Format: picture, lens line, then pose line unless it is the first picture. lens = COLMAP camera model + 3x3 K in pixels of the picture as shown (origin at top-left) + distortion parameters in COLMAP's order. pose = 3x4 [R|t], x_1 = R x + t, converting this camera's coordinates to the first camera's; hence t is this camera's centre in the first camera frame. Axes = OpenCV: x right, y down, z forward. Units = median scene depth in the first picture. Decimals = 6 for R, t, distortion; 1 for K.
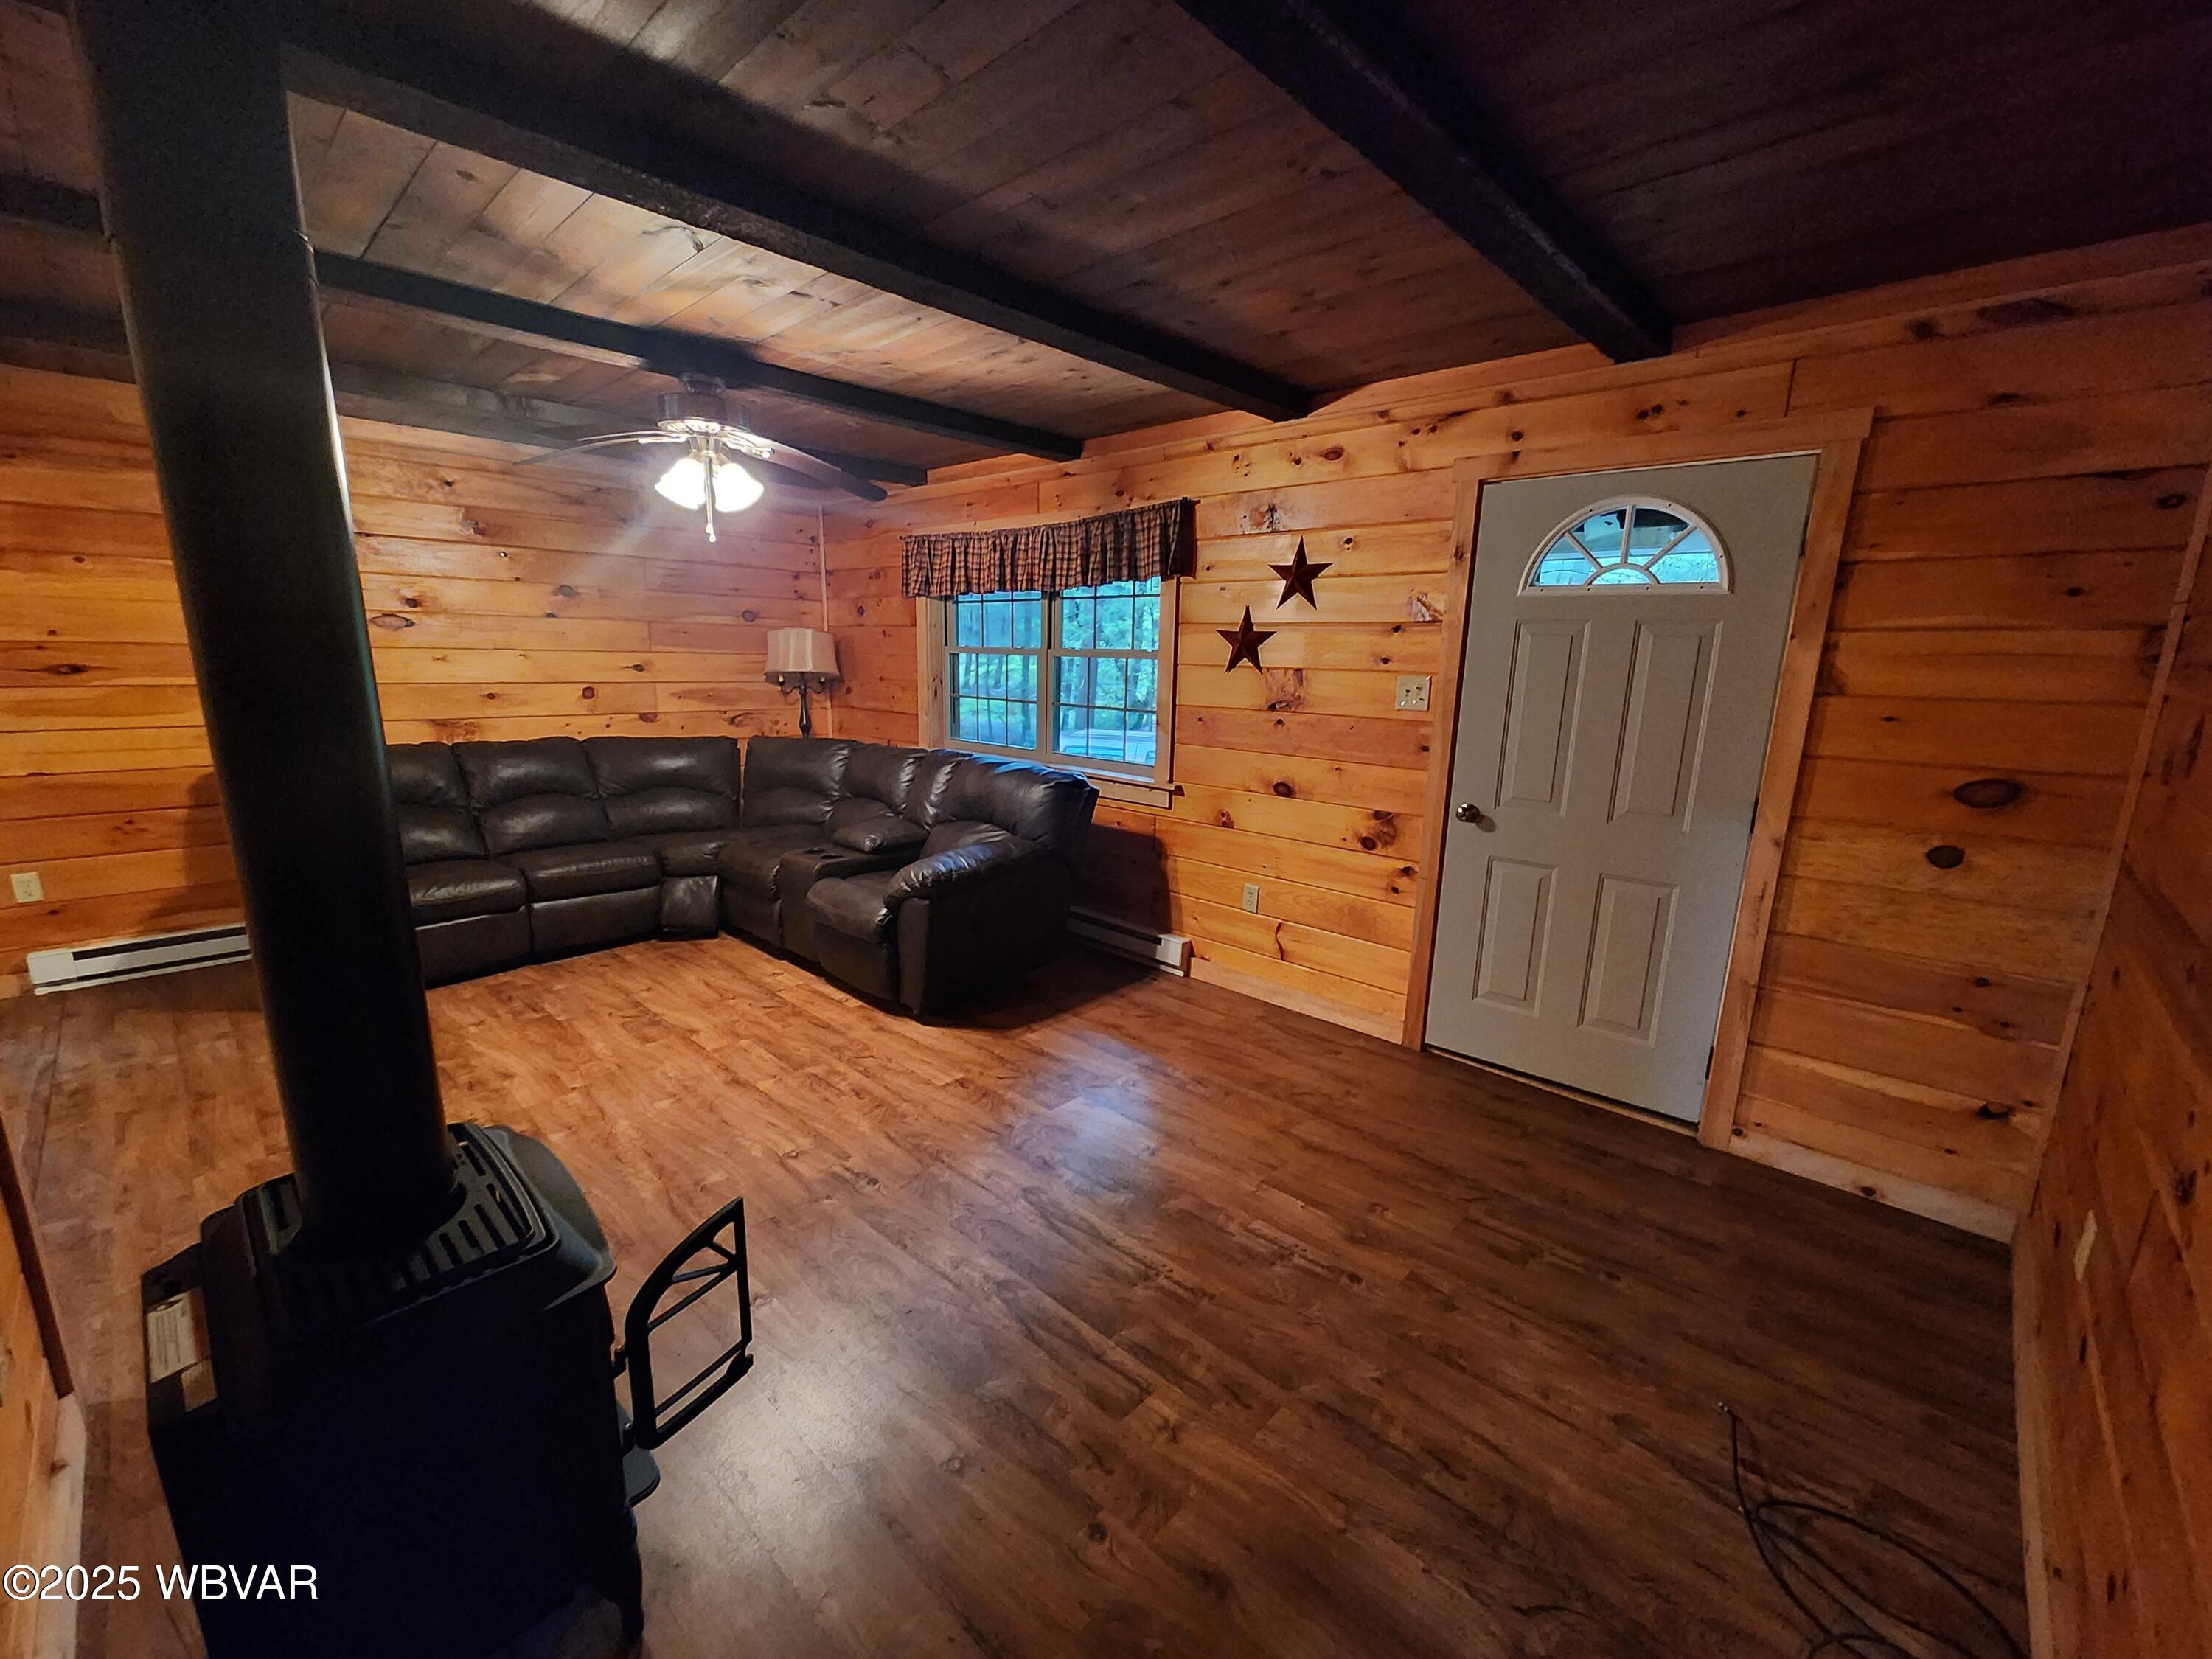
lens RADIAL K [[902.4, 0, 1123.9], [0, 902.4, 839.9], [0, 0, 1]] dist [-0.002866, 0.000683]
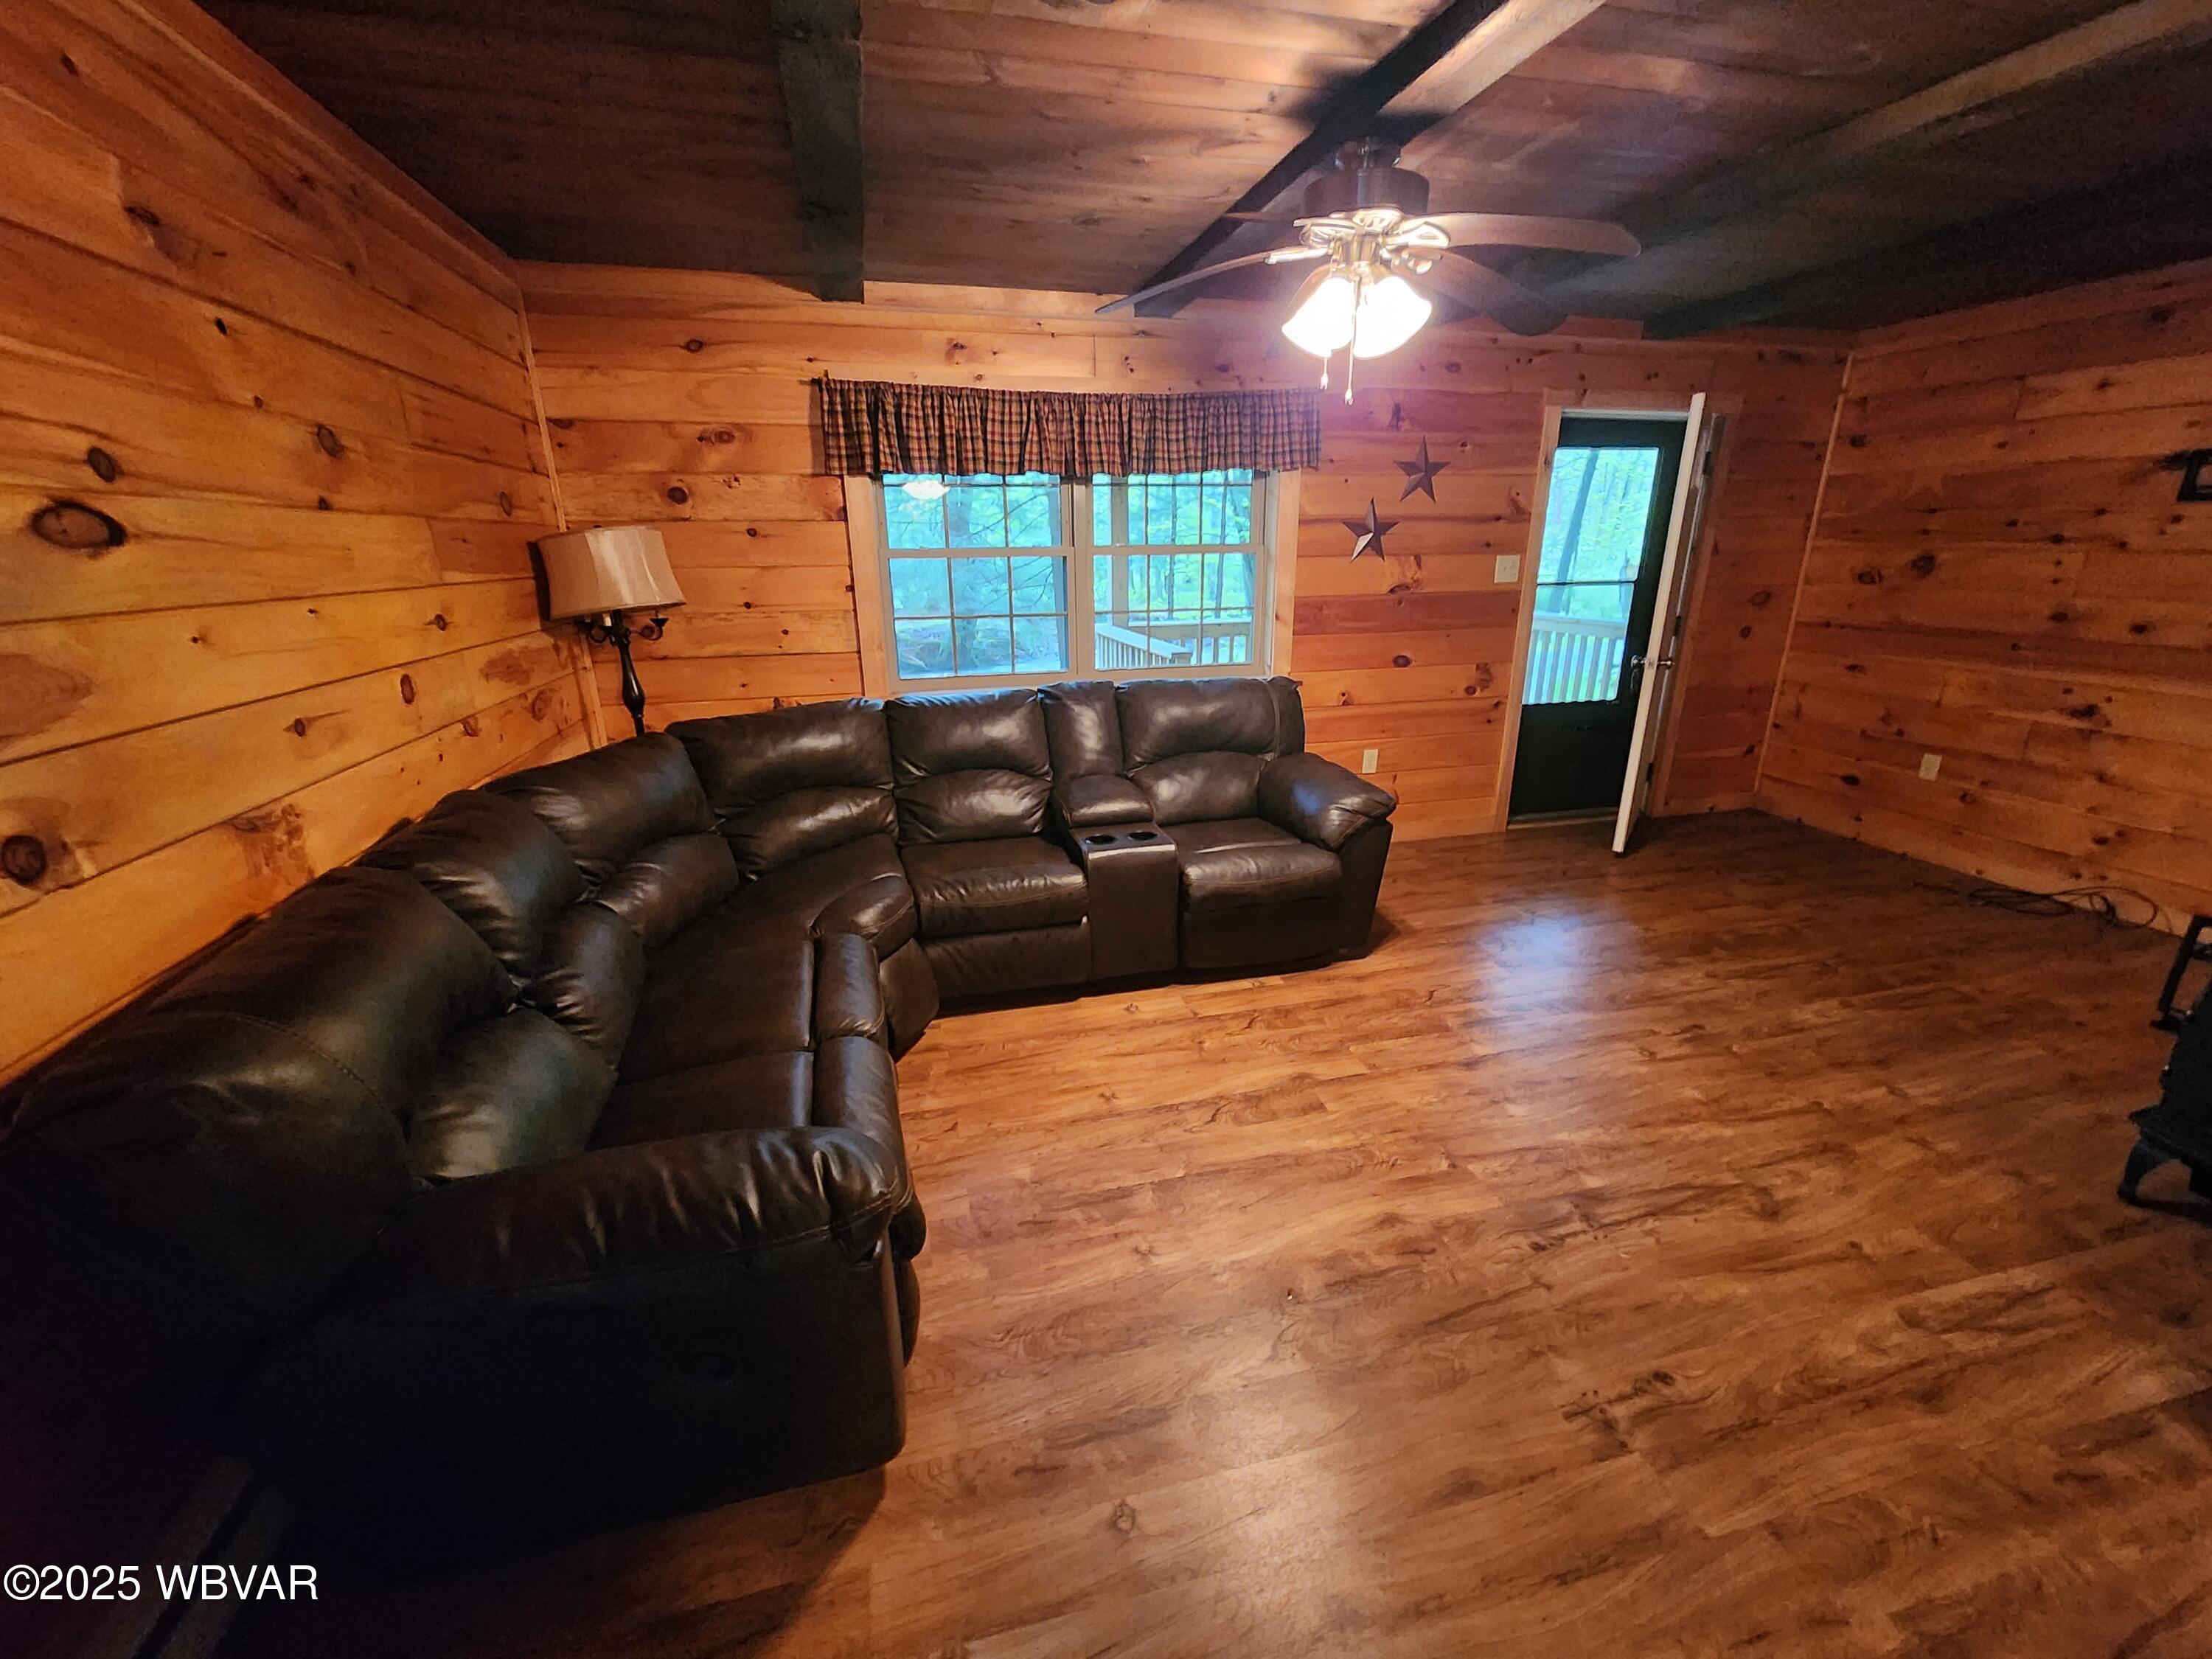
lens RADIAL K [[902.4, 0, 1112.3], [0, 902.4, 841.4], [0, 0, 1]] dist [-0.002866, 0.000683]
pose [[0.551319, -0.290518, 0.782078, -1.077471], [0.196485, 0.956258, 0.216711, -0.168874], [-0.810827, 0.034190, 0.584286, 0.663315]]
